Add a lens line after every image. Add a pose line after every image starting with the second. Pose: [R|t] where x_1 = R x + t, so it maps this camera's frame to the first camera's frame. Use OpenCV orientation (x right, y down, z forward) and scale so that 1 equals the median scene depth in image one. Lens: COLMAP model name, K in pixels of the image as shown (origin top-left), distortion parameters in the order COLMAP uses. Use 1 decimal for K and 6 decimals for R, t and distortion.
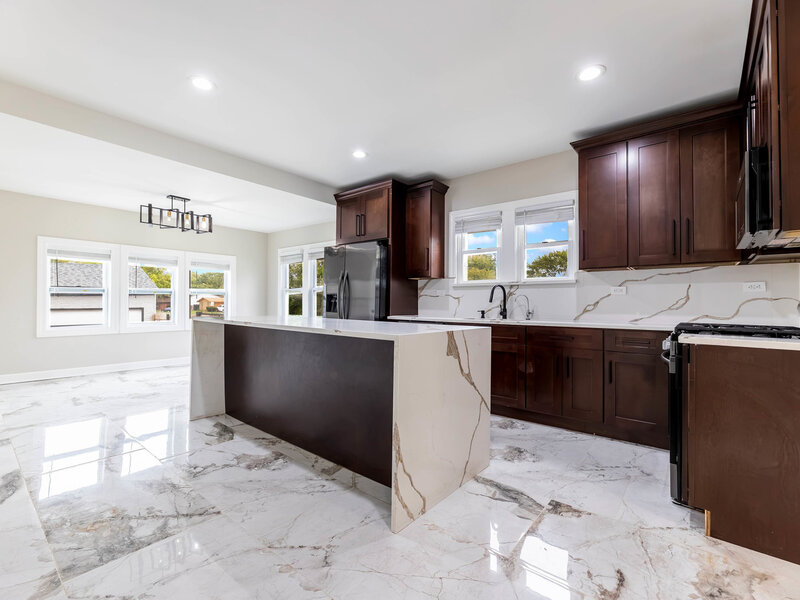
lens RADIAL K [[362.2, 0, 395.0], [0, 362.2, 301.3], [0, 0, 1]] dist [-0.003162, -0.000351]
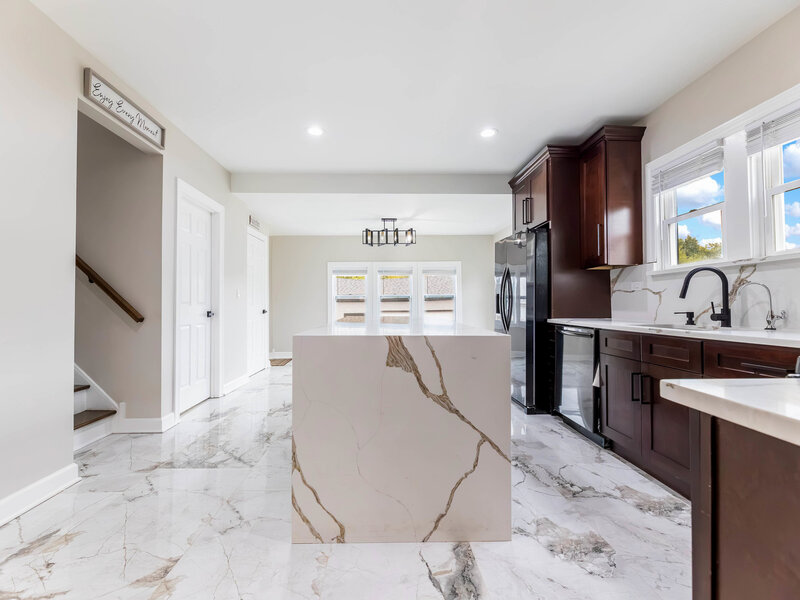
lens RADIAL K [[362.2, 0, 393.6], [0, 362.2, 301.1], [0, 0, 1]] dist [-0.003162, -0.000351]
pose [[0.662606, -0.019962, -0.748702, 0.370908], [0.014909, 0.999798, -0.013462, 0.008119], [0.748820, -0.002242, 0.662770, 0.232783]]
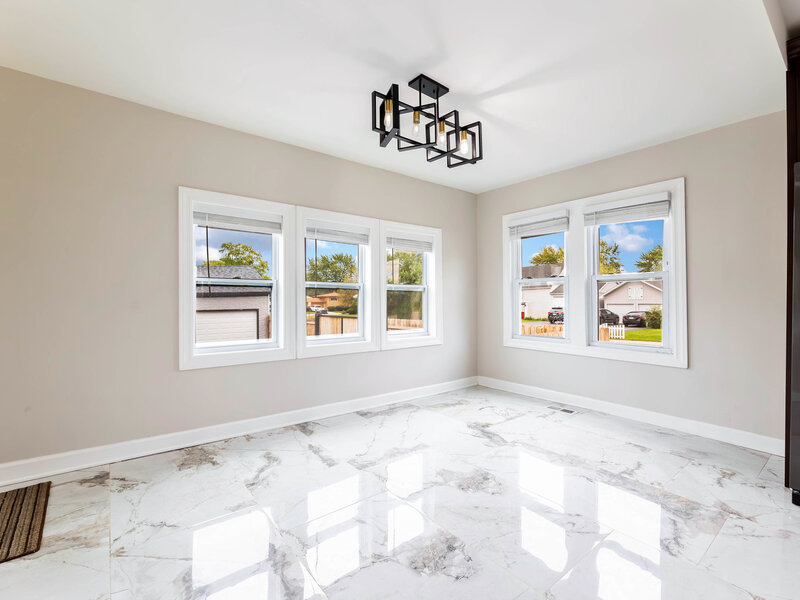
lens RADIAL K [[362.2, 0, 387.4], [0, 362.2, 302.5], [0, 0, 1]] dist [-0.003162, -0.000351]
pose [[0.975254, -0.009314, -0.220893, -0.642727], [0.010528, 0.999935, 0.004317, -0.003706], [0.220838, -0.006536, 0.975289, 0.609418]]
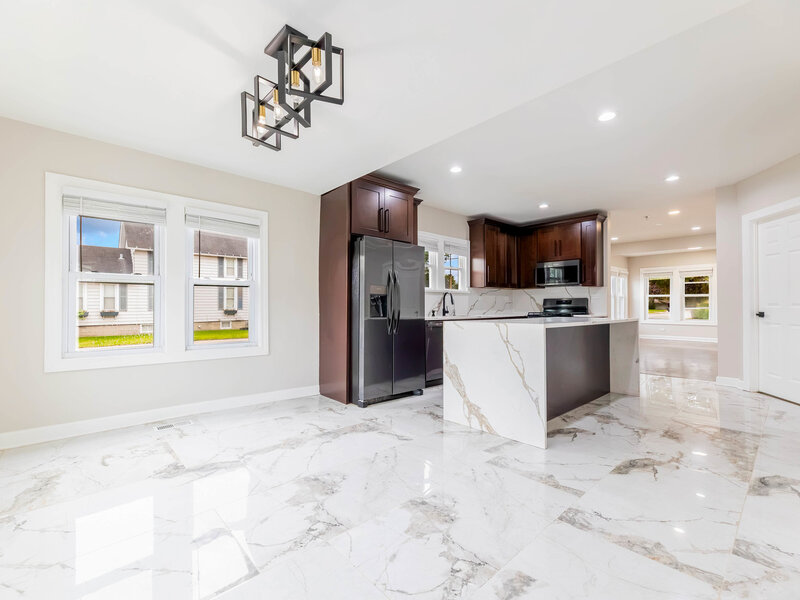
lens RADIAL K [[362.2, 0, 399.8], [0, 362.2, 300.9], [0, 0, 1]] dist [-0.003162, -0.000351]
pose [[0.134706, 0.005795, 0.990869, -1.121547], [-0.003369, 0.999980, -0.005390, -0.002915], [-0.990880, -0.002612, 0.134723, 0.952535]]
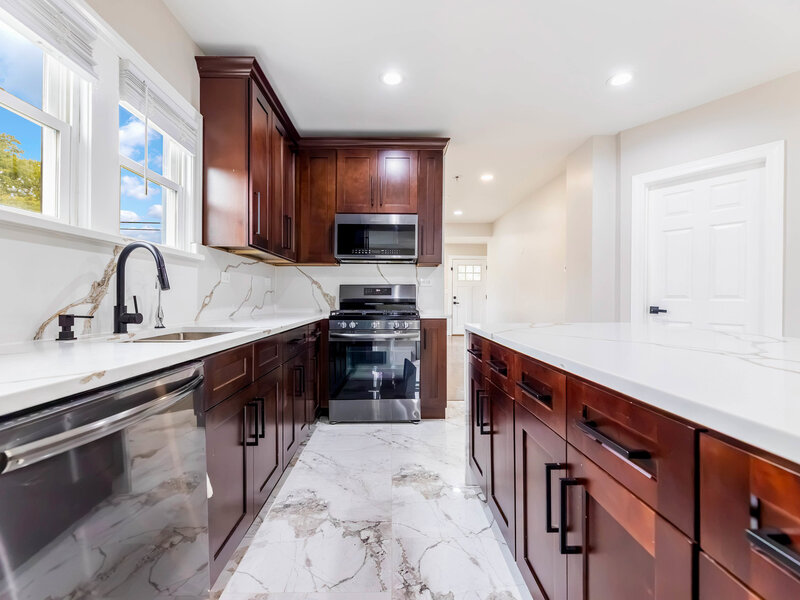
lens RADIAL K [[362.2, 0, 395.9], [0, 362.2, 299.7], [0, 0, 1]] dist [-0.003162, -0.000351]
pose [[-0.647750, -0.009059, 0.761799, -0.168215], [-0.011060, 0.999936, 0.002486, 0.009219], [-0.761773, -0.006815, -0.647808, 0.996667]]
